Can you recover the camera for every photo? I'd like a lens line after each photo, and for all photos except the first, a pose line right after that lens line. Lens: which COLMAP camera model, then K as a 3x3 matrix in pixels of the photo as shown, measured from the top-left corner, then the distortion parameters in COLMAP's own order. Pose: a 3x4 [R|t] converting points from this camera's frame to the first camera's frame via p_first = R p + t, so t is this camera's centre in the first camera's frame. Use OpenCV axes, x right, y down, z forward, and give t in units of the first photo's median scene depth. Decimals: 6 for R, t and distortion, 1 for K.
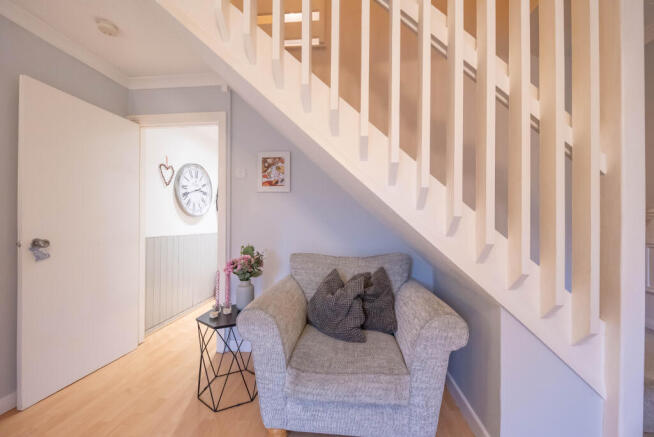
lens RADIAL K [[253.1, 0, 326.8], [0, 253.1, 218.1], [0, 0, 1]] dist [0.000786, -0.000374]
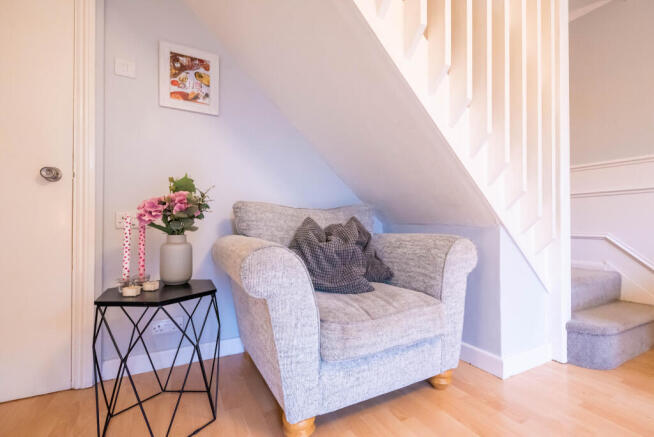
lens RADIAL K [[302.3, 0, 329.6], [0, 302.3, 223.2], [0, 0, 1]] dist [0.000661, 0.000188]
pose [[0.822057, 0.004711, 0.569386, -0.419283], [-0.005695, 0.999984, -0.000051, 0.209522], [-0.569377, -0.003201, 0.822070, 0.204777]]
